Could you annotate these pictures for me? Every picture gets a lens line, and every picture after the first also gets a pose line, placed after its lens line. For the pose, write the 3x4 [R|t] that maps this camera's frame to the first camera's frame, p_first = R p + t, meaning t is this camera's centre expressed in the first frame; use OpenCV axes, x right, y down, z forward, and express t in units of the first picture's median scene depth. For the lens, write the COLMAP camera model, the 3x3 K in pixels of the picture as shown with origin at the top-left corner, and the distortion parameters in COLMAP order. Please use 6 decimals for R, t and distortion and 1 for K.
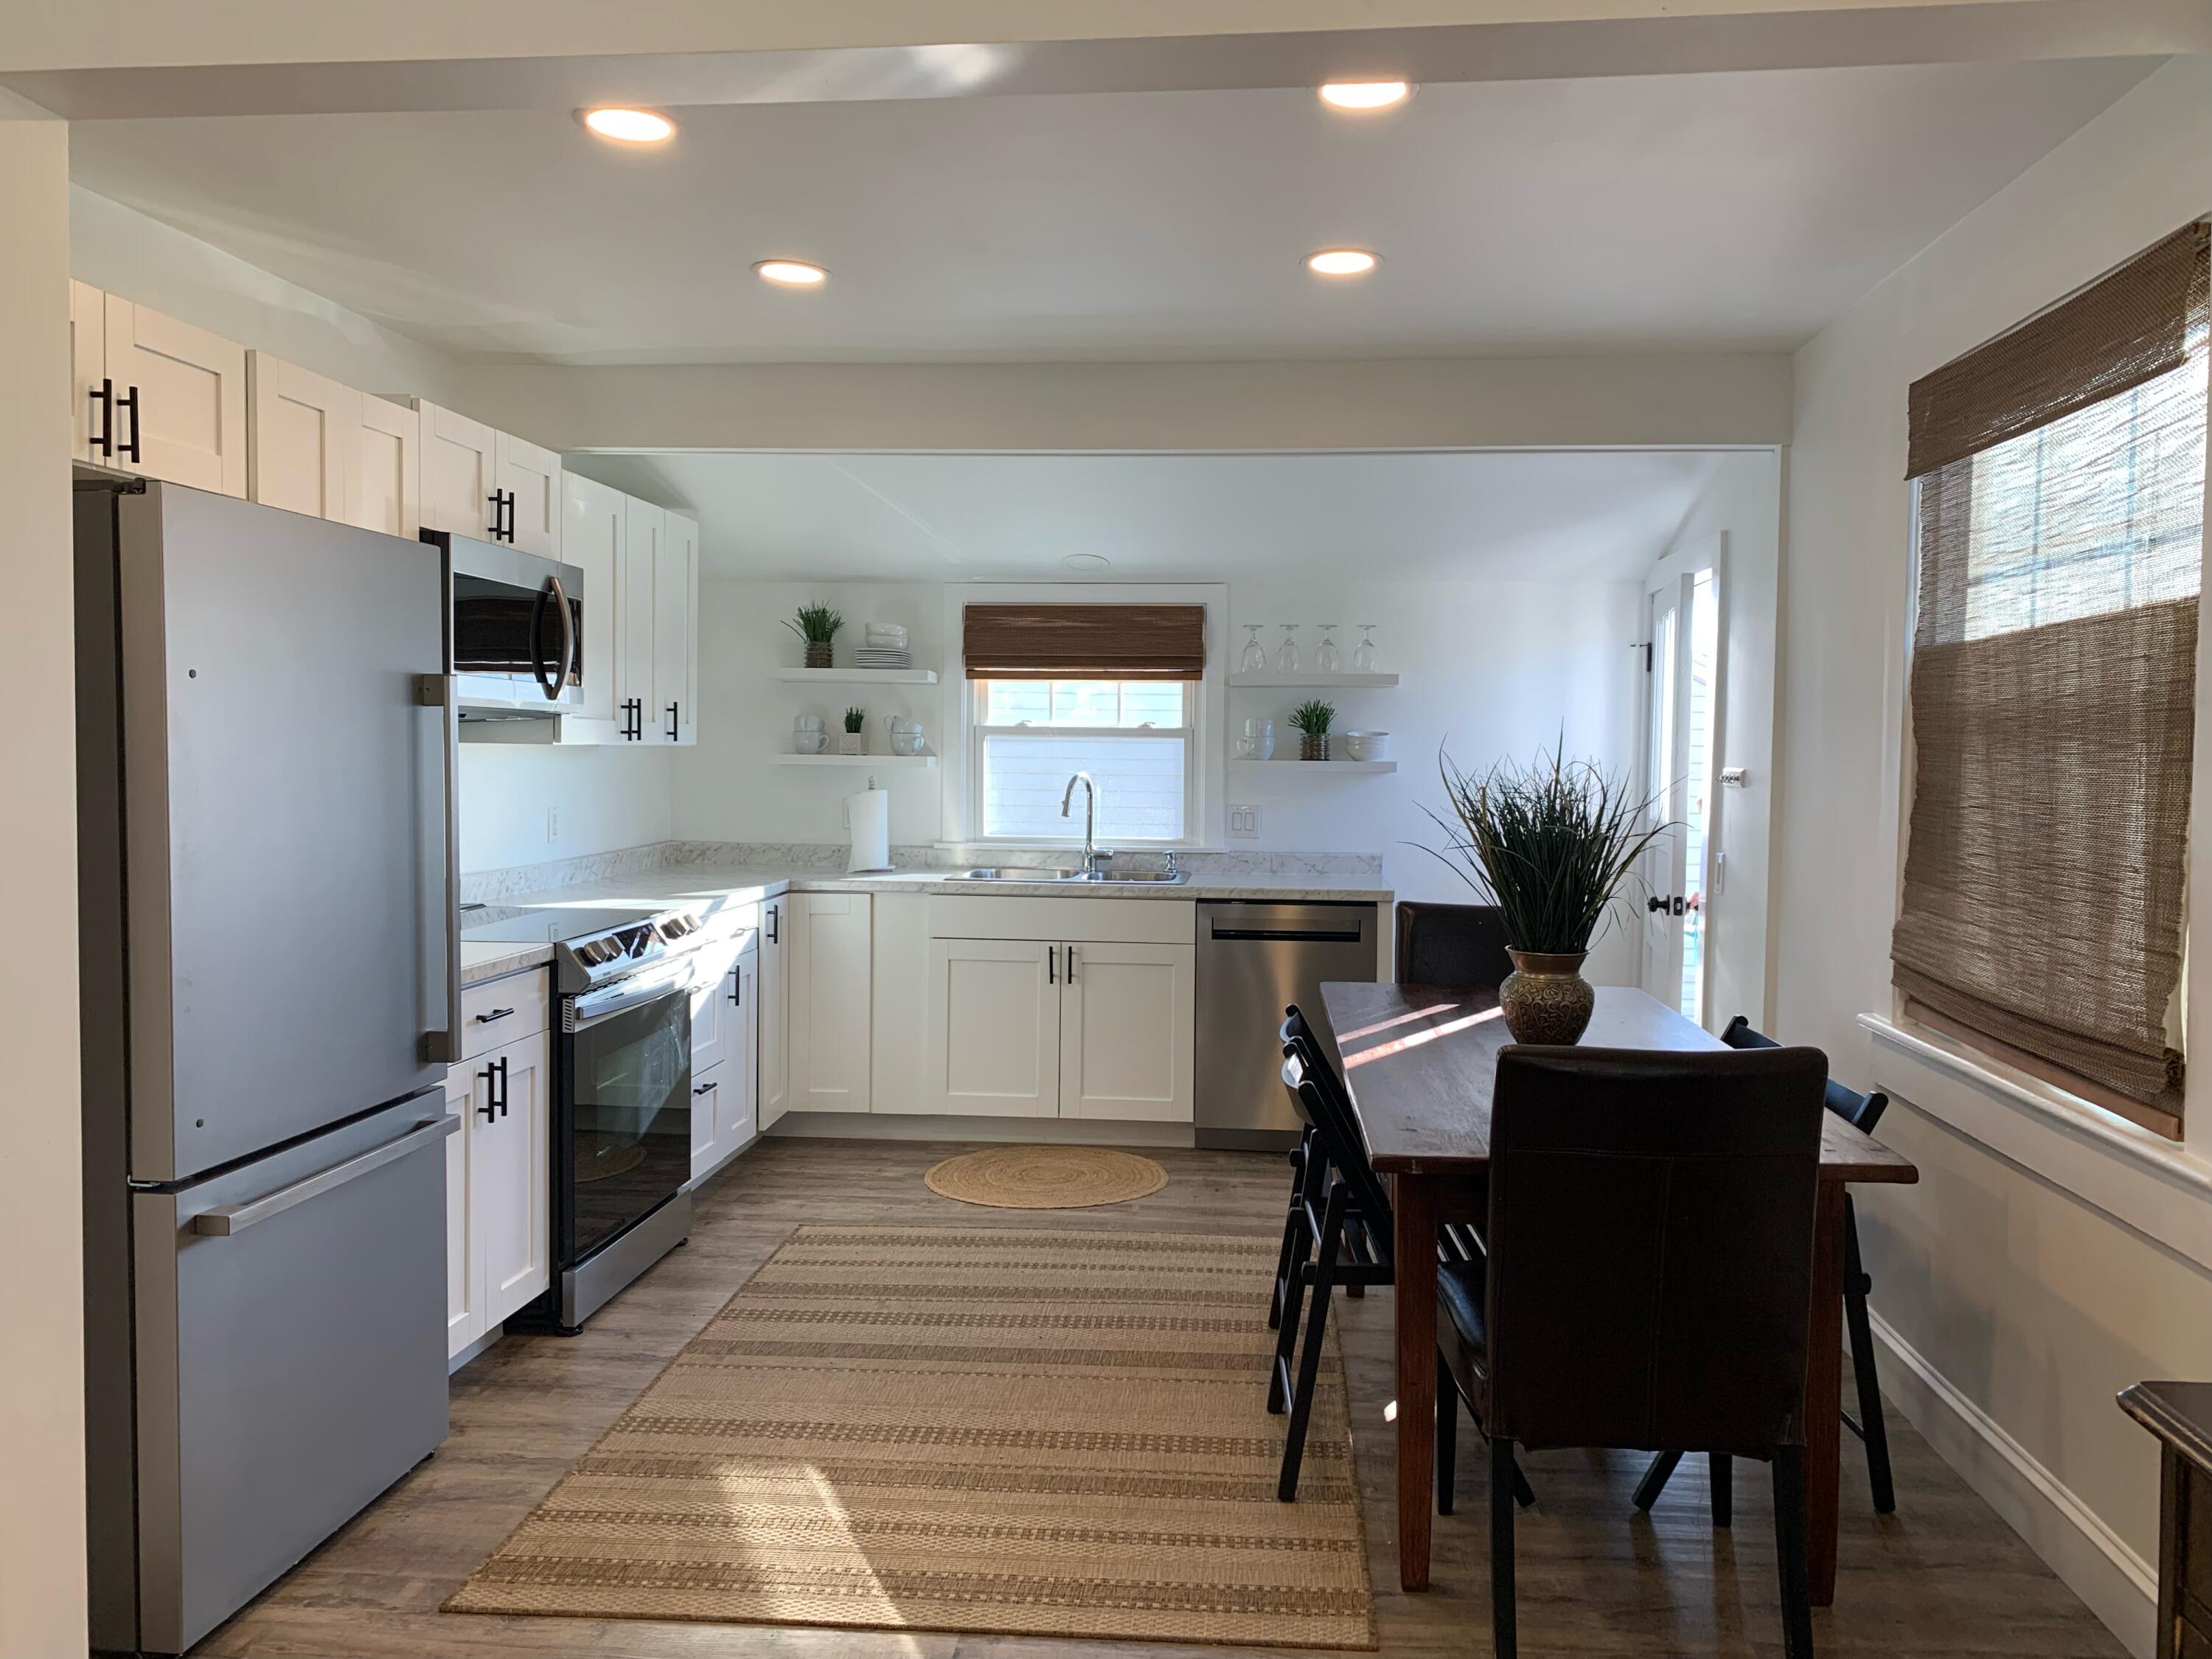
lens RADIAL K [[1702.2, 0, 1106.0], [0, 1702.2, 829.5], [0, 0, 1]] dist [0.078281, -0.104345]
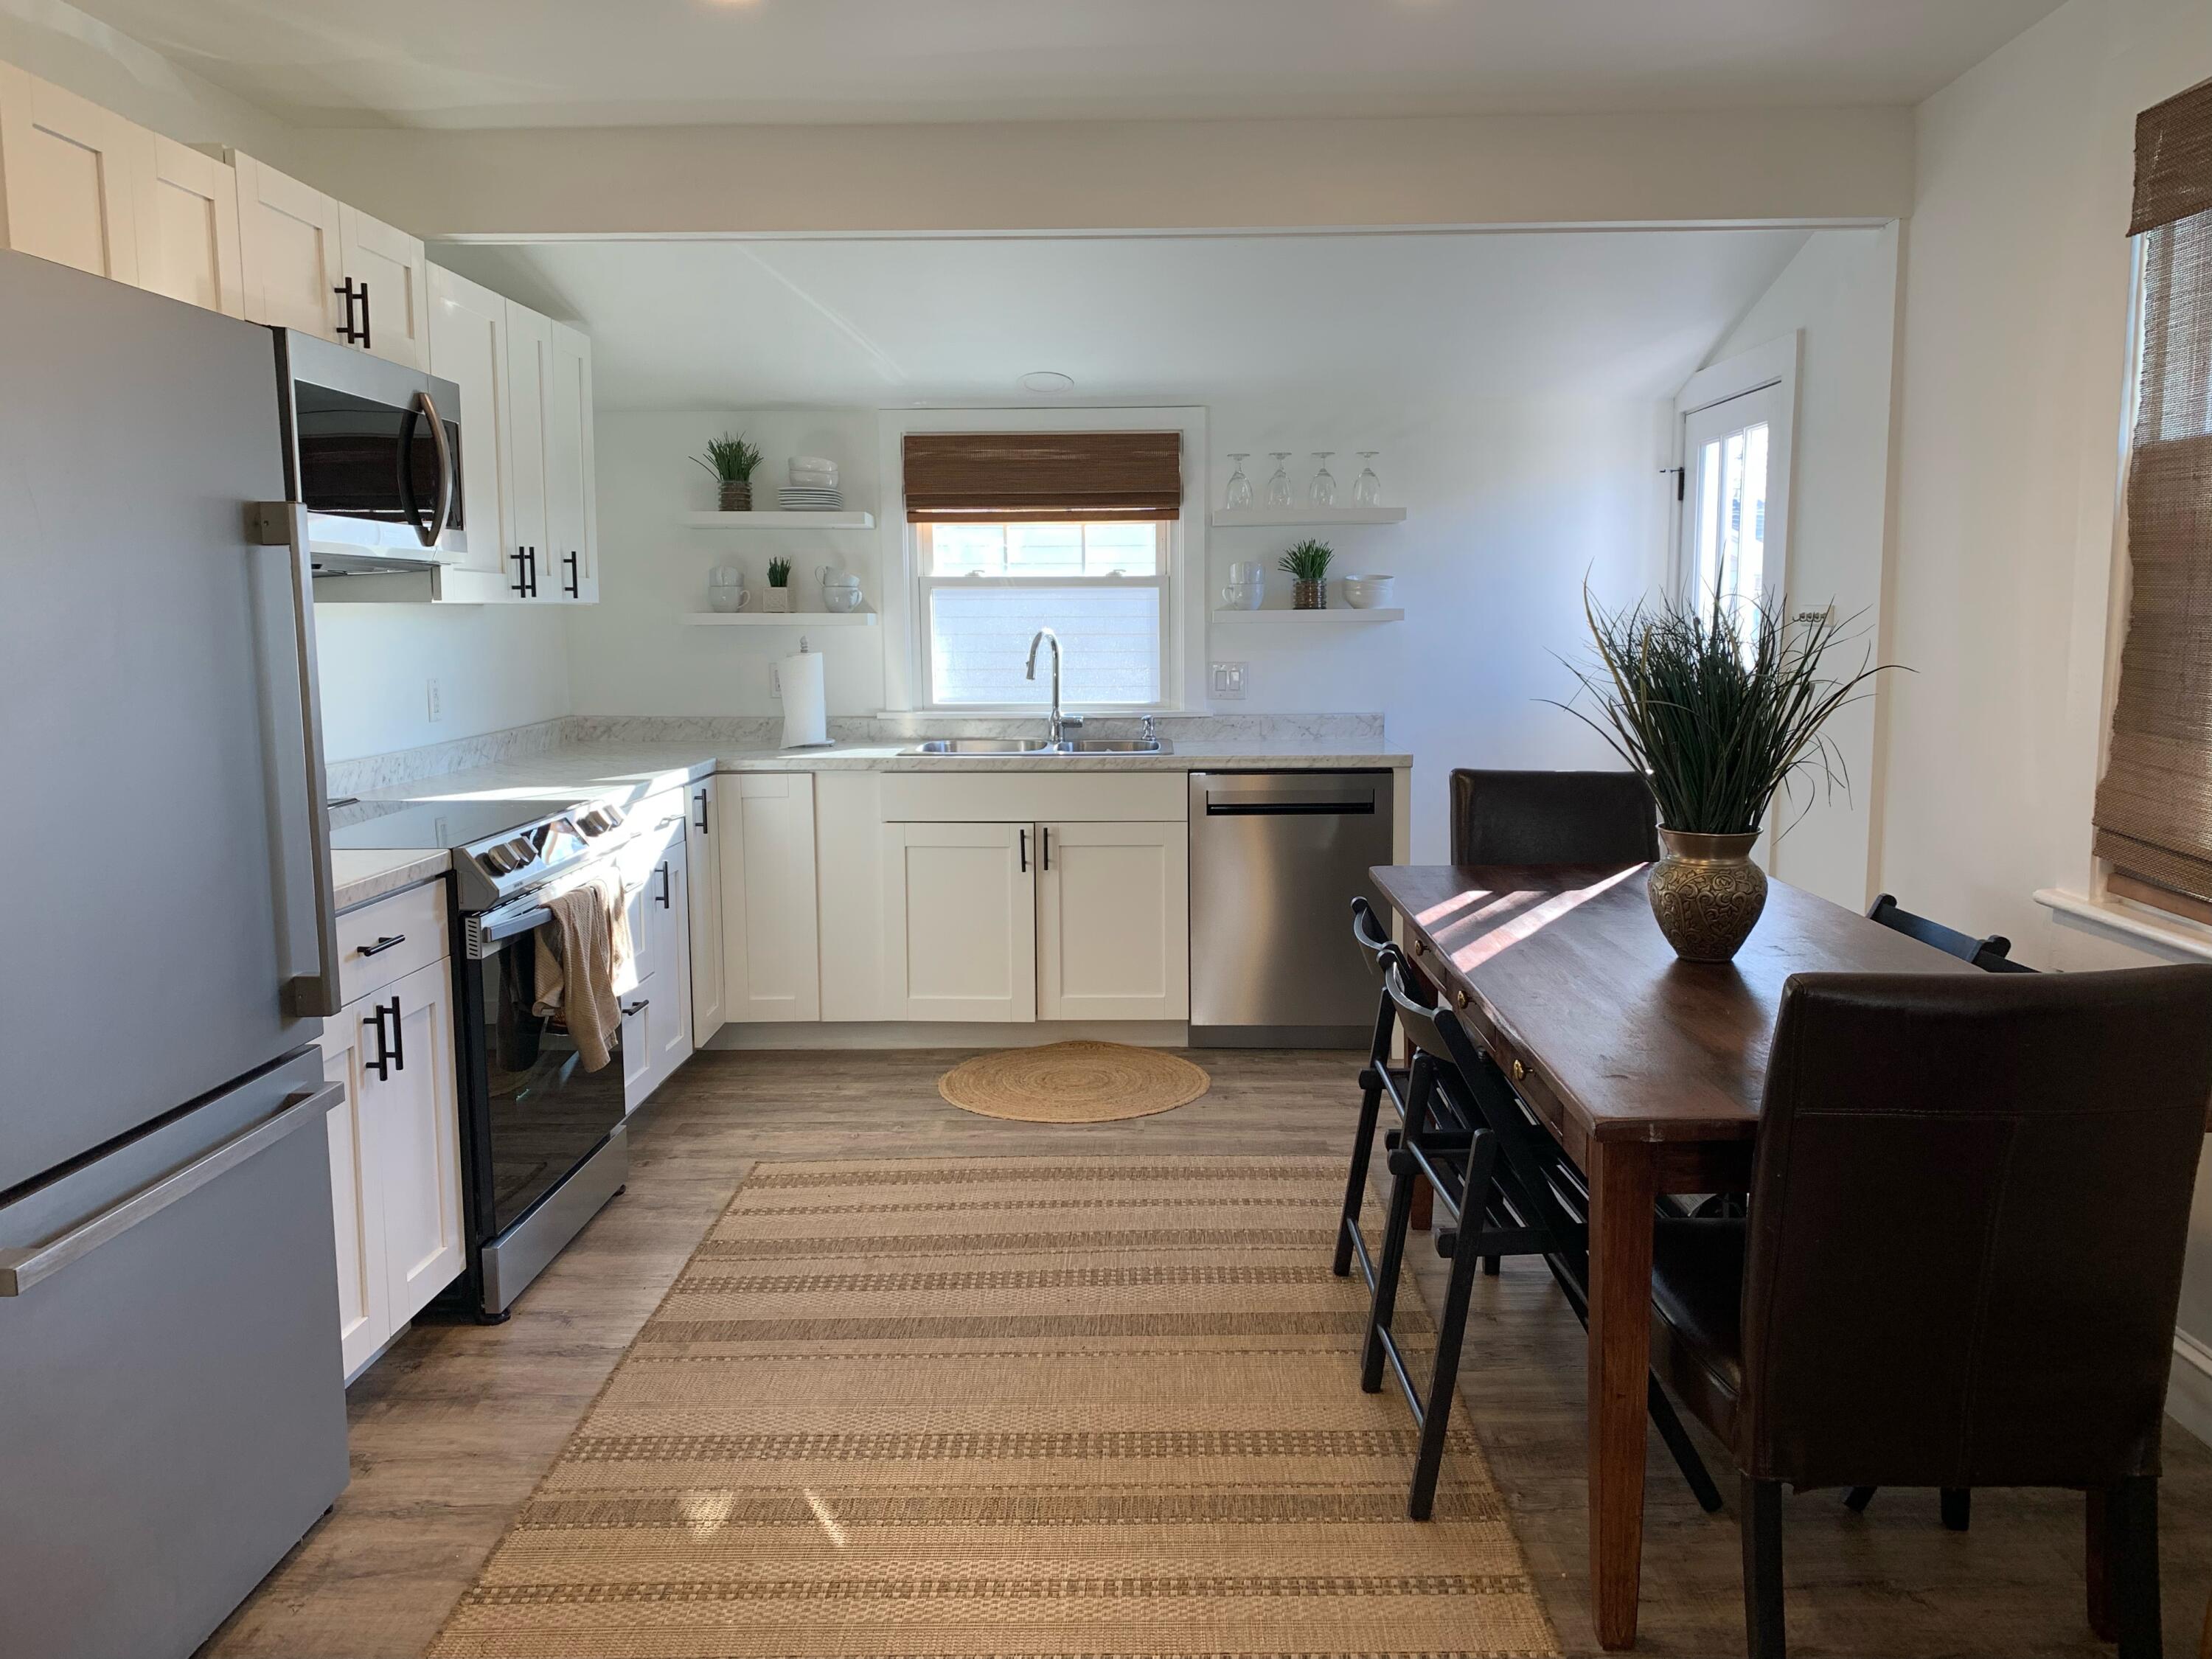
lens RADIAL K [[1729.5, 0, 1115.3], [0, 1729.5, 813.5], [0, 0, 1]] dist [0.064577, -0.066773]
pose [[0.997557, -0.027071, 0.064391, -0.062256], [0.022459, 0.997201, 0.071310, -0.001324], [-0.066141, -0.069690, 0.995374, 0.164895]]
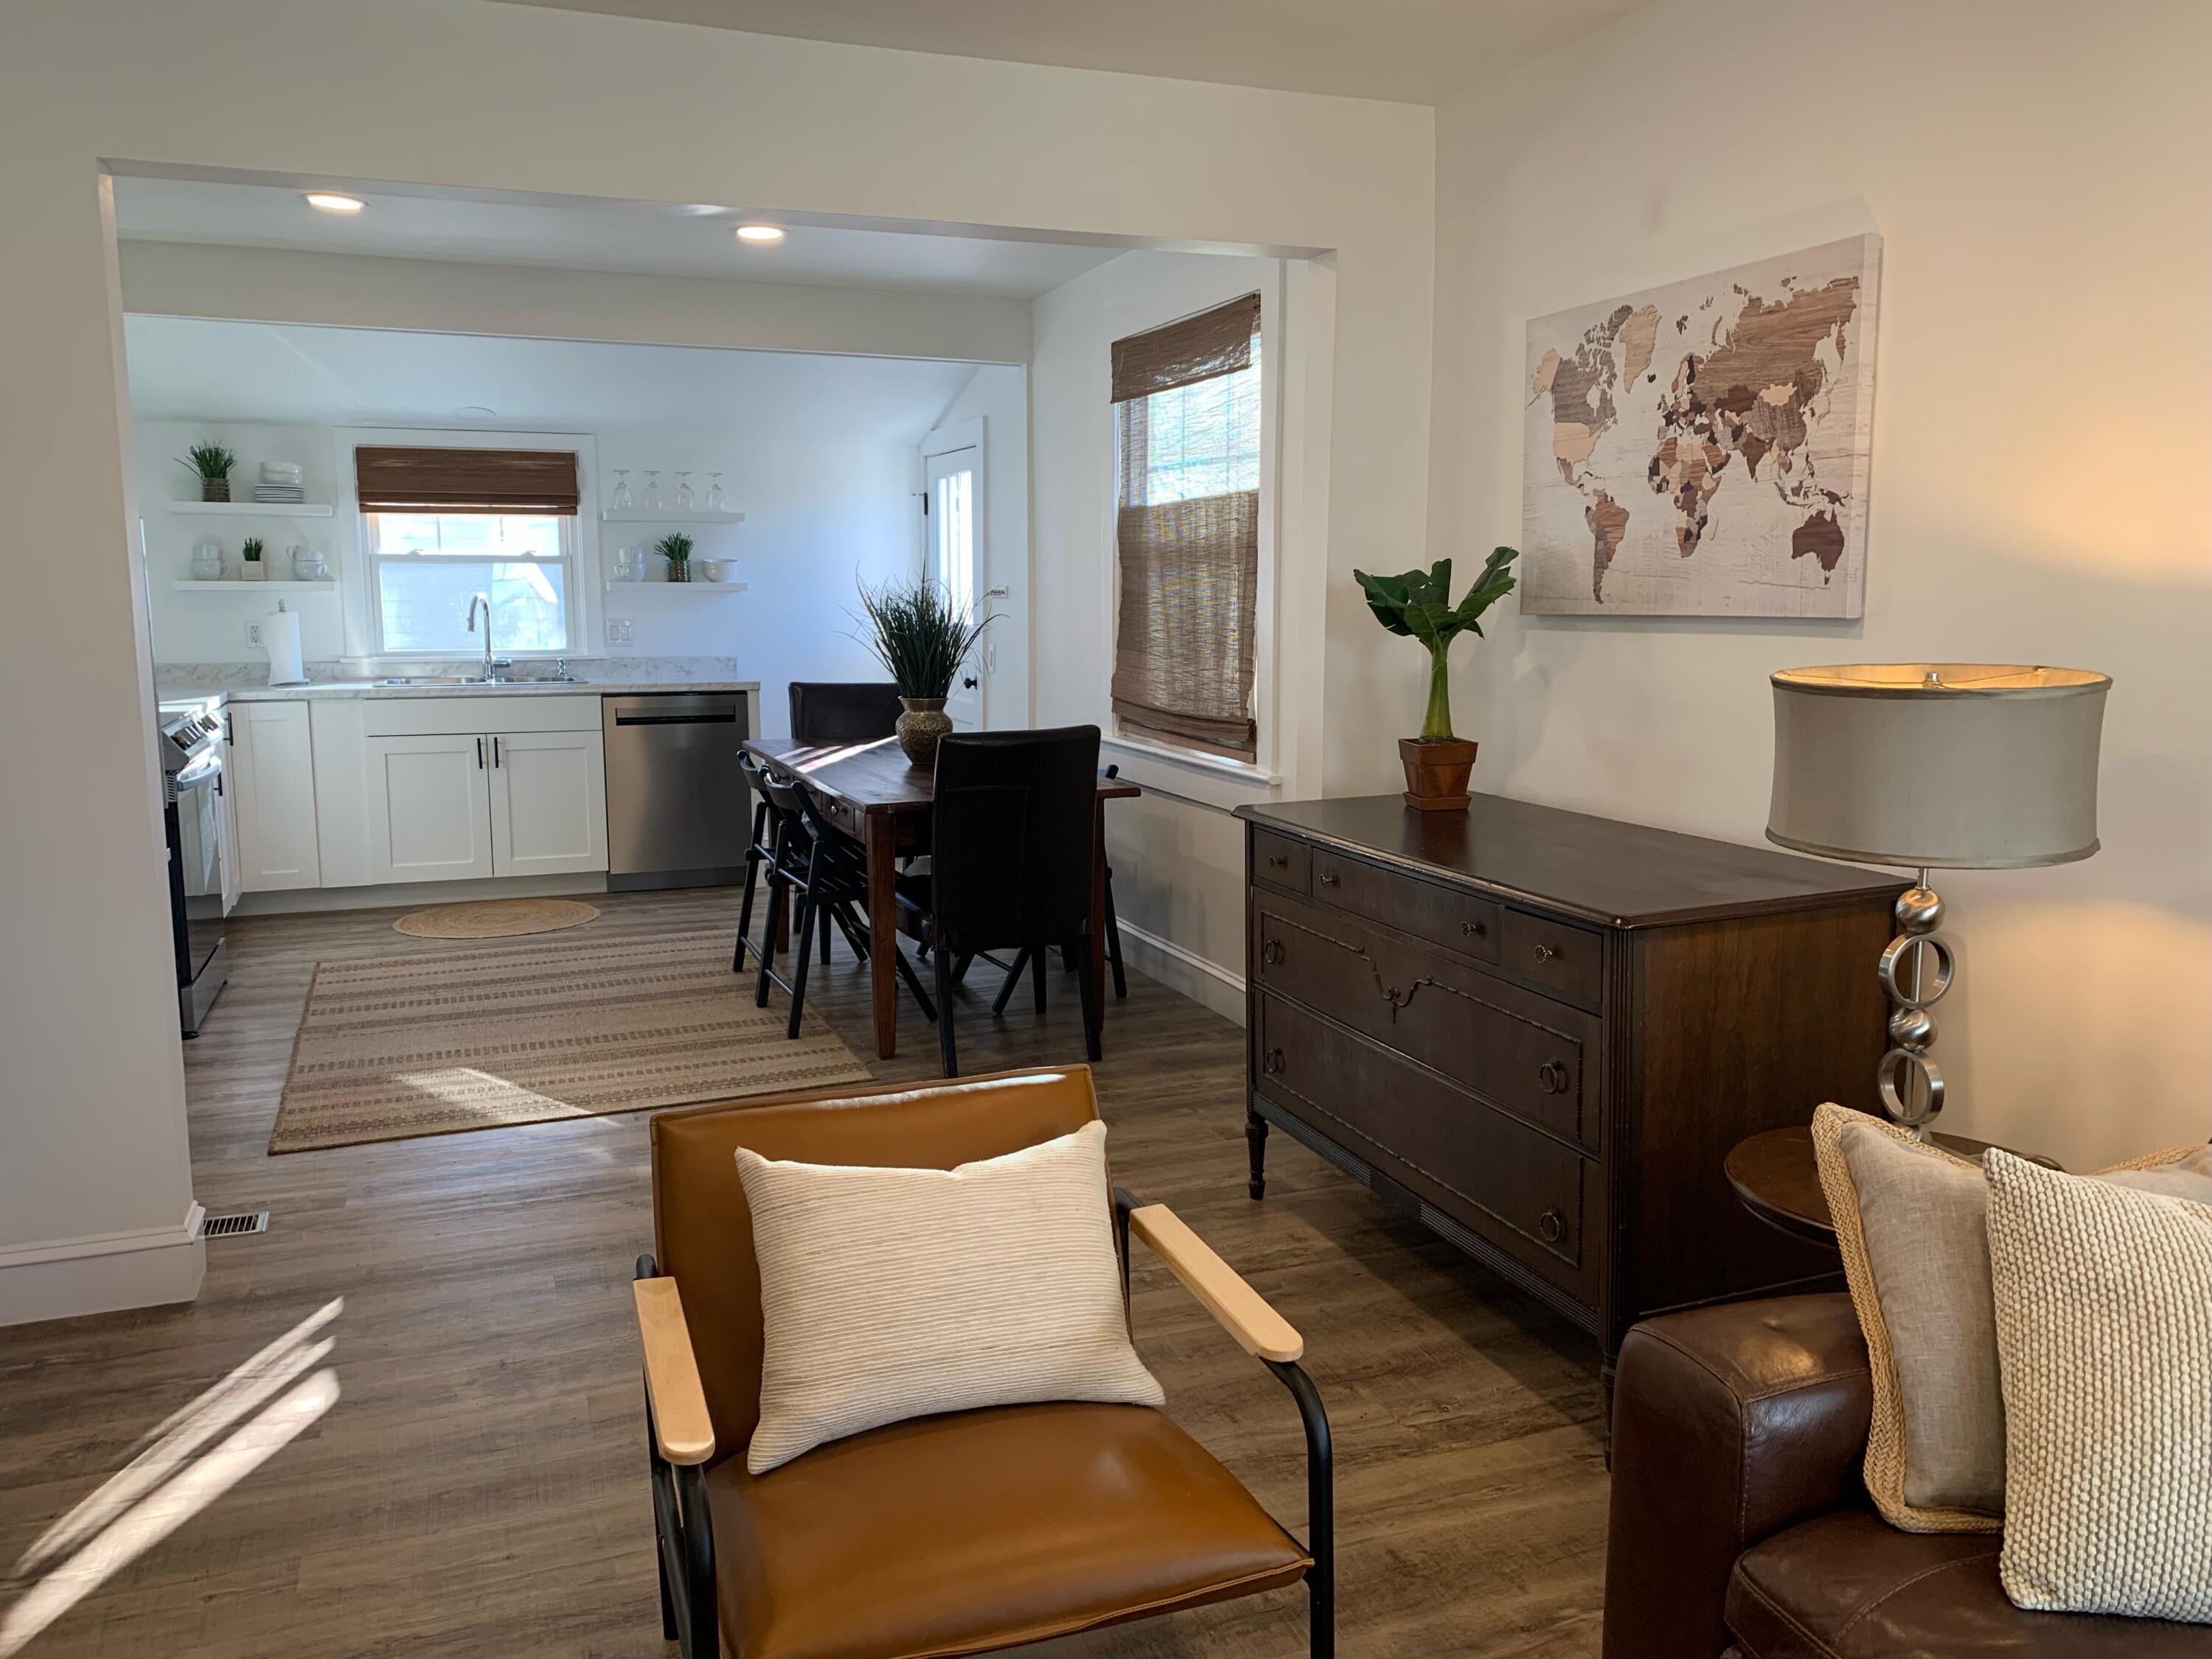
lens RADIAL K [[1687.3, 0, 1106.0], [0, 1687.3, 829.5], [0, 0, 1]] dist [0.009899, -0.054730]
pose [[0.896779, -0.072836, 0.436443, -0.237432], [0.027612, 0.993648, 0.109090, 0.021634], [-0.441616, -0.085779, 0.893094, -0.409221]]
